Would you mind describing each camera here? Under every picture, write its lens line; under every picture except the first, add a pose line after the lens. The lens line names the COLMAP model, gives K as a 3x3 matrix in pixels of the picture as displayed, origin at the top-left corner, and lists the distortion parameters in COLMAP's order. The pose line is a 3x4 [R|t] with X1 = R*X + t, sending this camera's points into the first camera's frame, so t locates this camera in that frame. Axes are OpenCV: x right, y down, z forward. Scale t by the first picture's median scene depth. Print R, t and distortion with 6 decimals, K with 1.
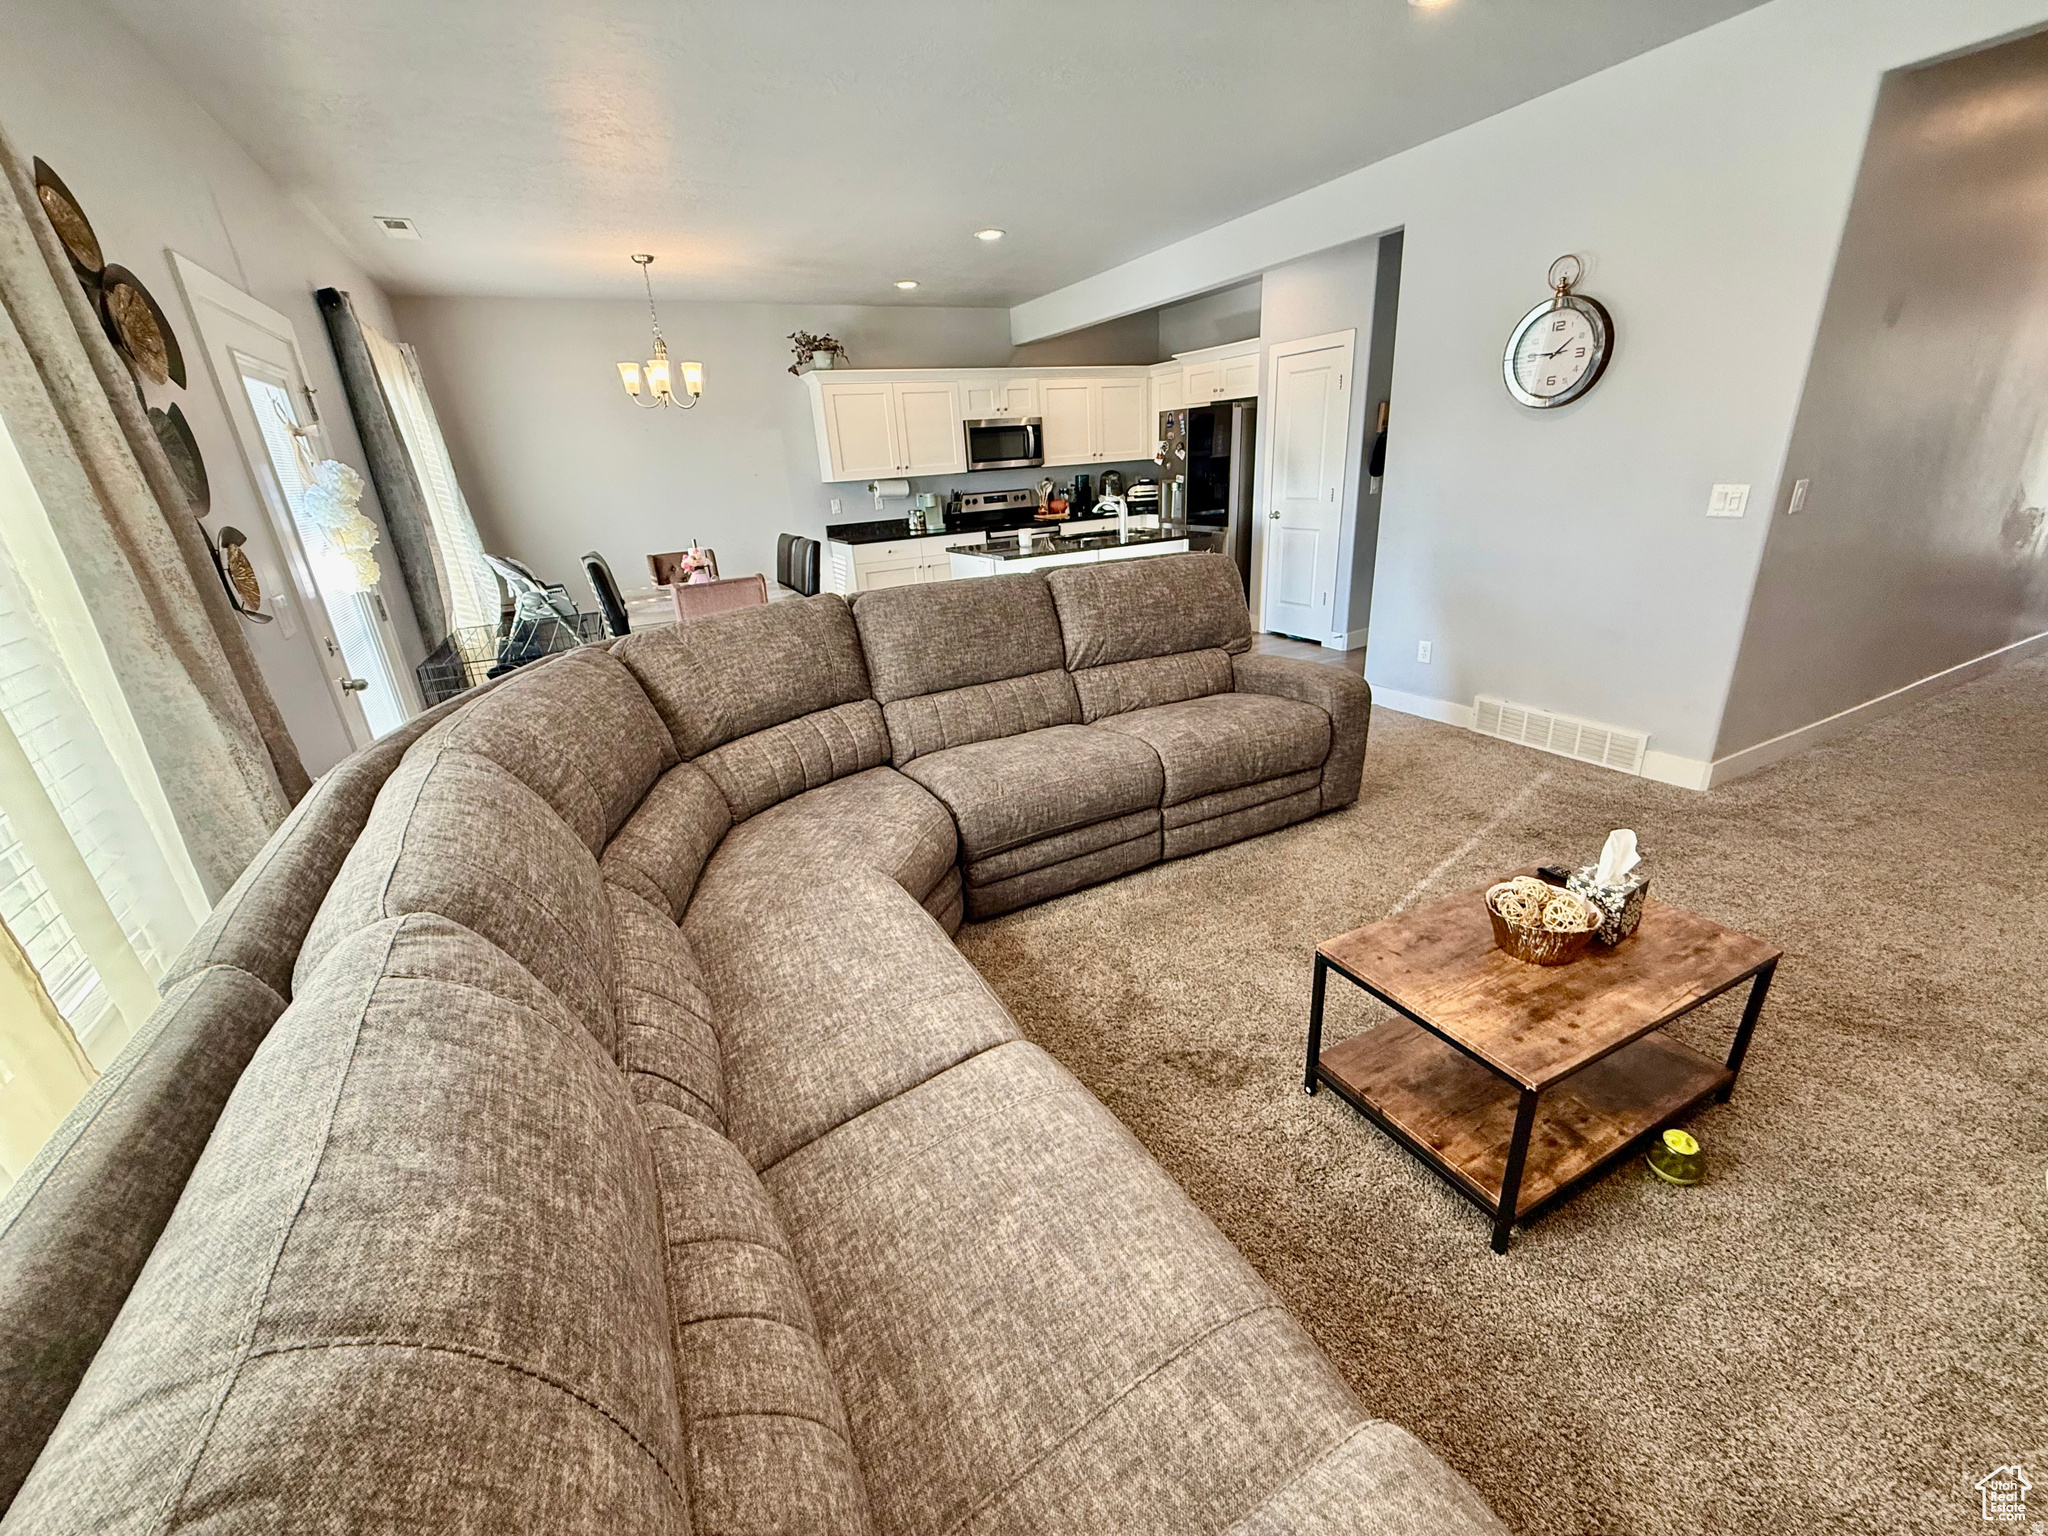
lens RADIAL K [[816.3, 0, 1022.1], [0, 816.3, 768.3], [0, 0, 1]] dist [-0.000422, 0.000025]
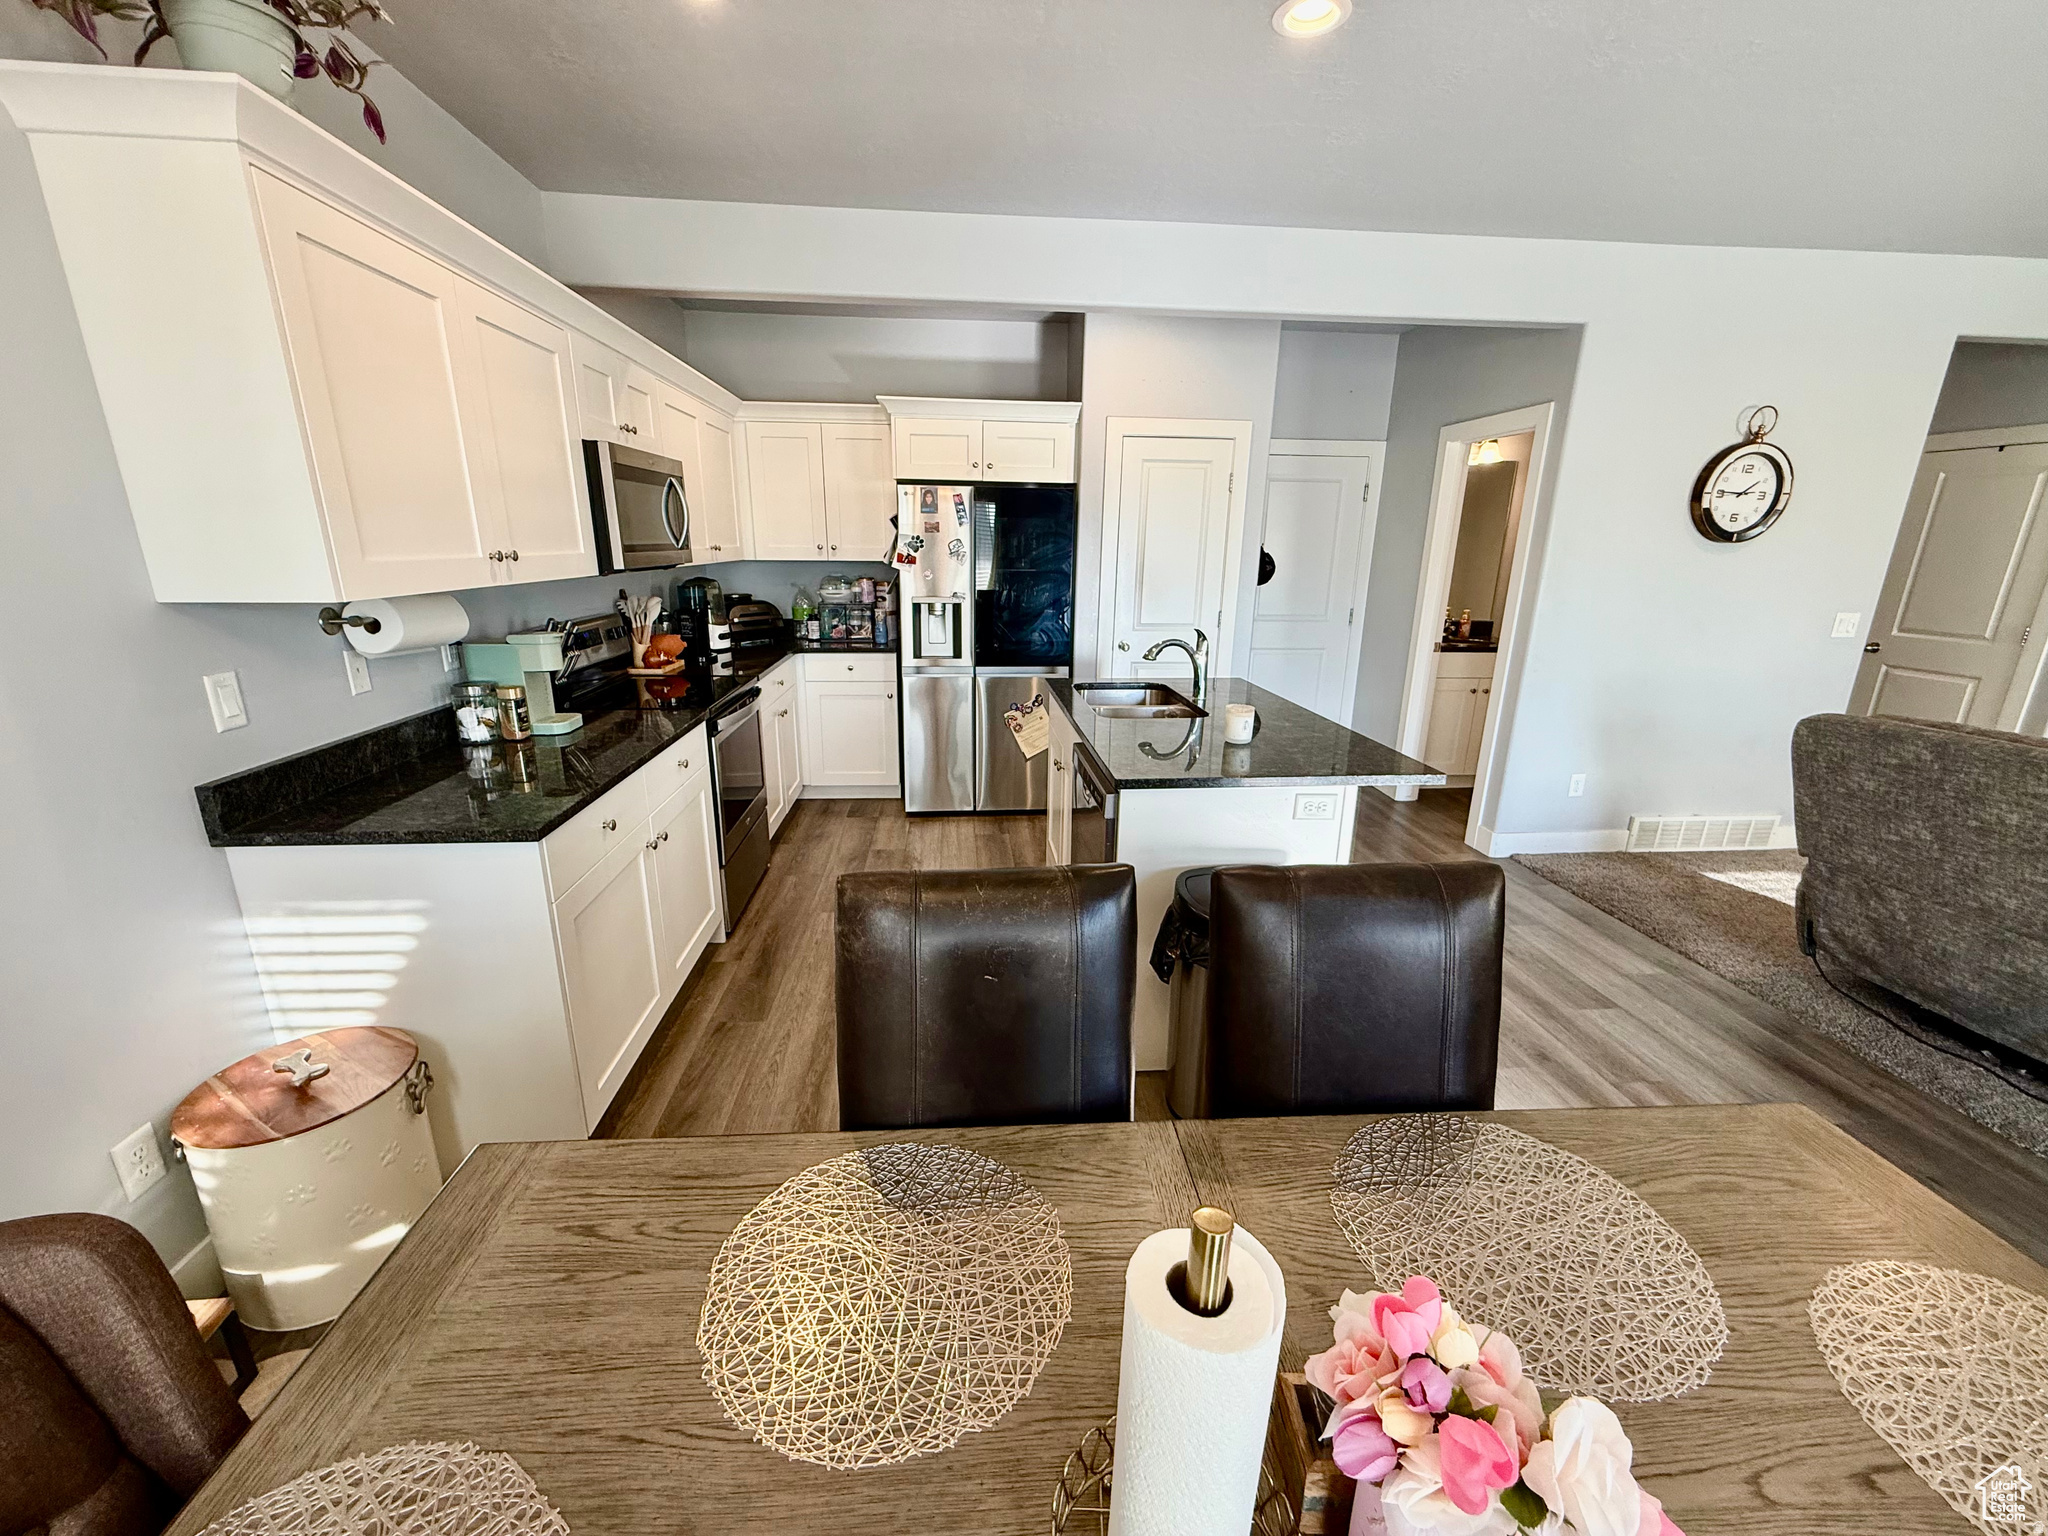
lens RADIAL K [[816.3, 0, 1020.5], [0, 816.3, 771.1], [0, 0, 1]] dist [-0.000422, 0.000025]
pose [[0.385807, -0.188840, 0.903046, -0.363499], [0.295037, 0.952680, 0.073170, -0.257117], [-0.874131, 0.238203, 0.423266, 0.721522]]
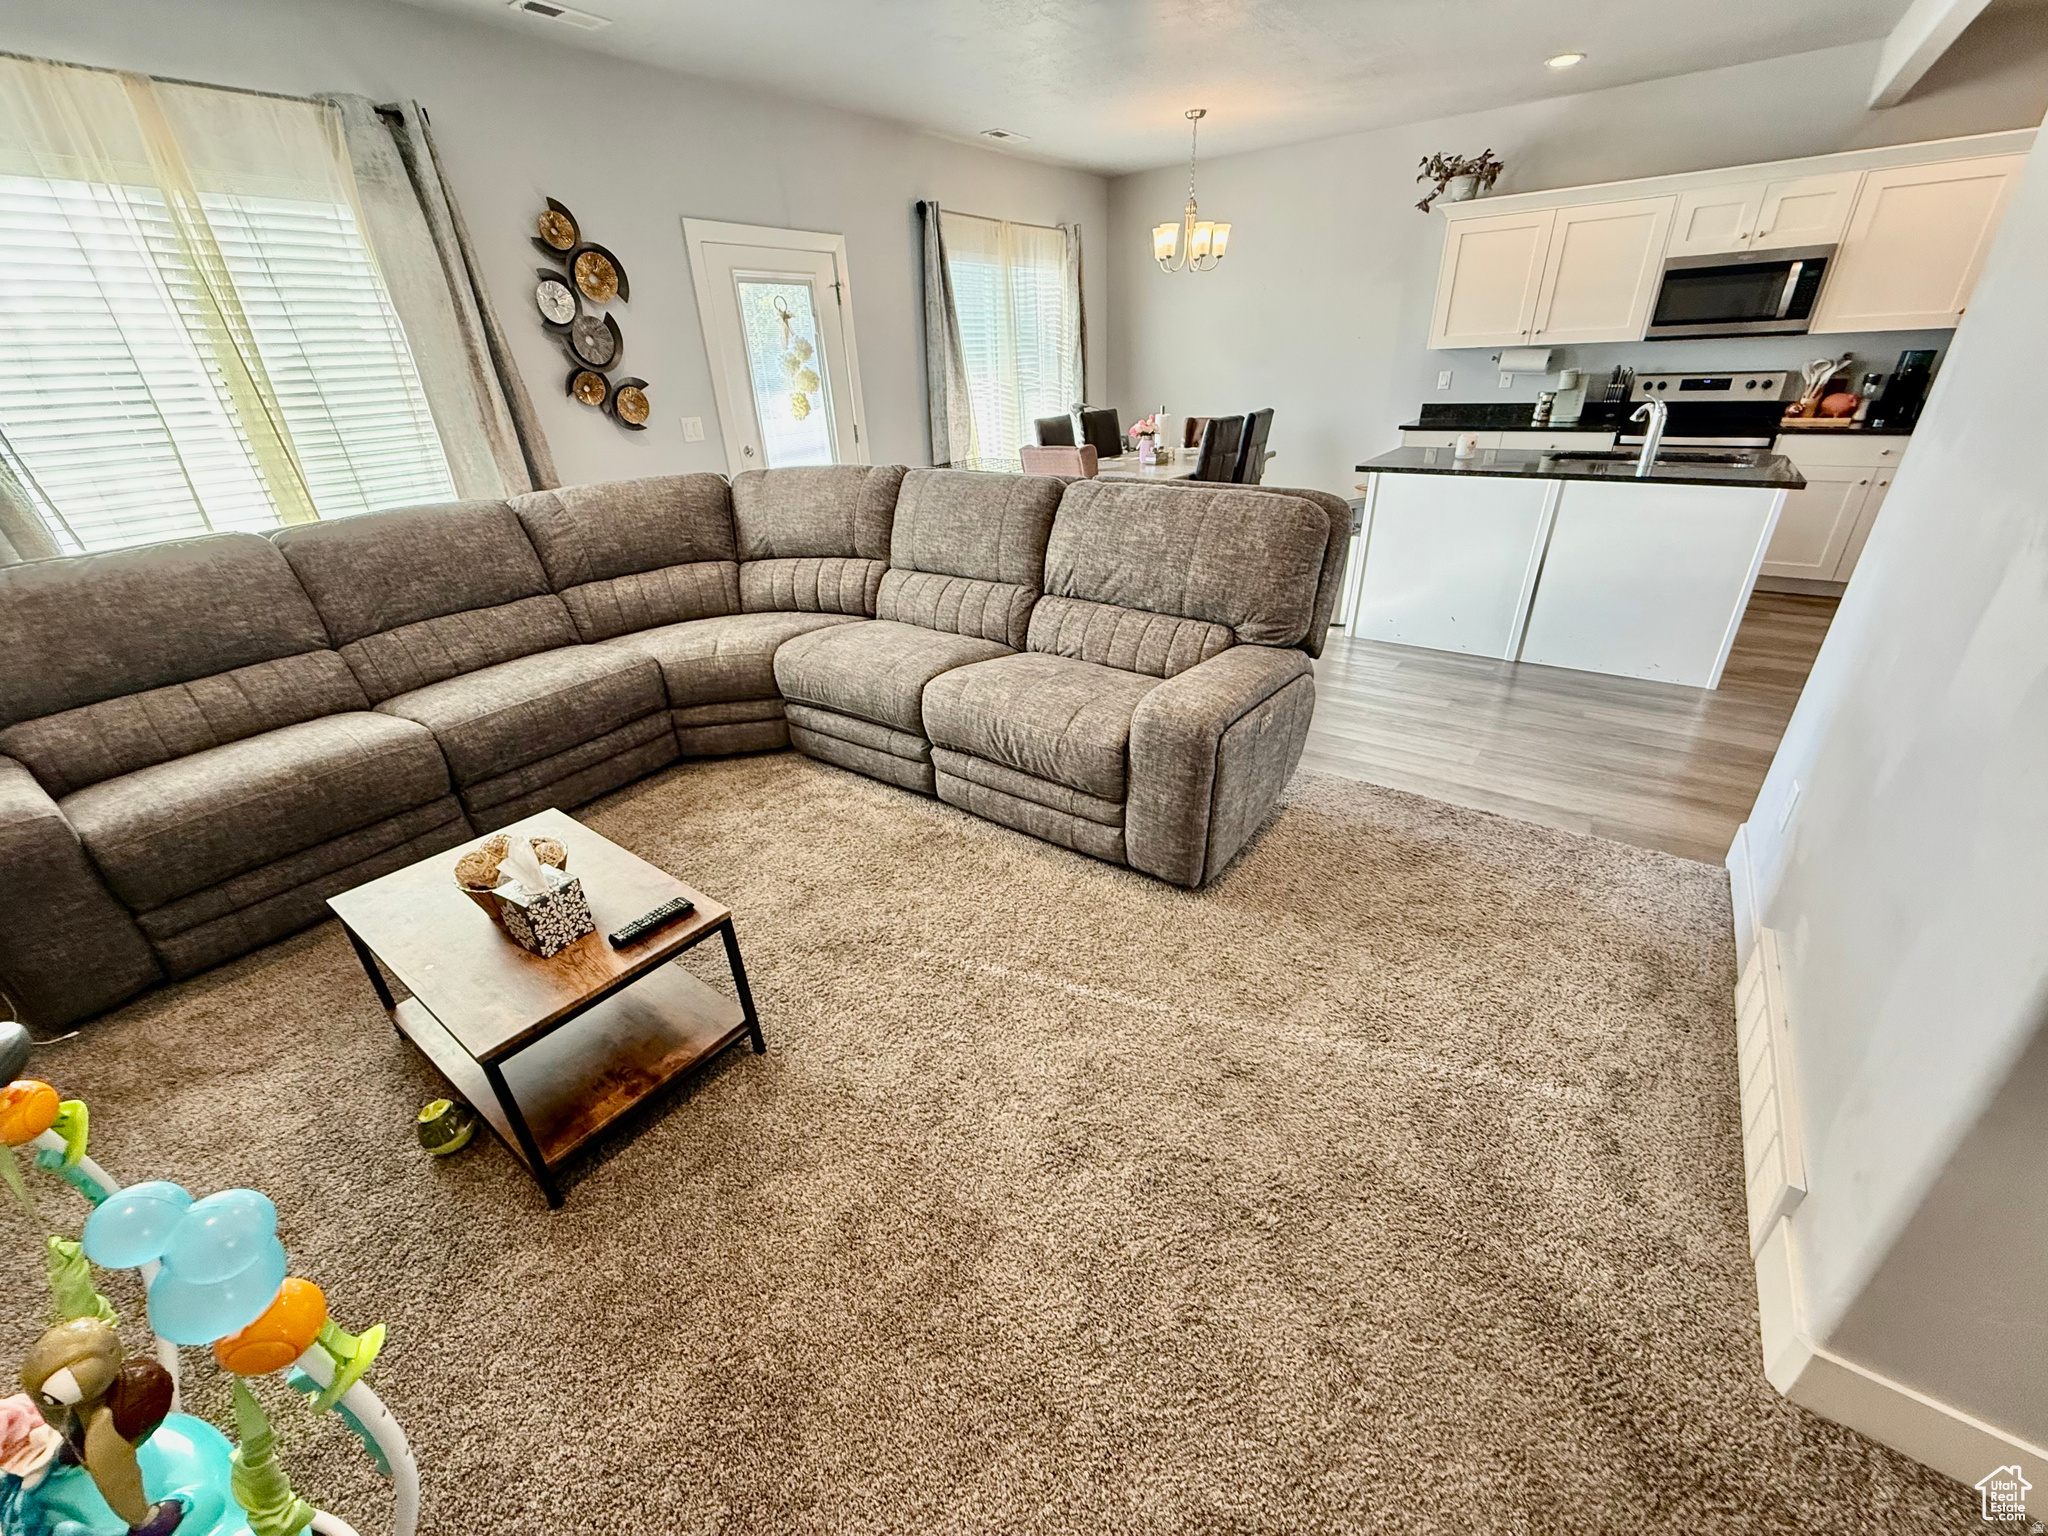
lens RADIAL K [[816.3, 0, 1015.9], [0, 816.3, 772.1], [0, 0, 1]] dist [-0.000422, 0.000025]
pose [[0.447100, 0.442122, -0.777580, 0.403701], [-0.305594, 0.892499, 0.331751, -0.111481], [0.840663, 0.089298, 0.534146, 0.237904]]
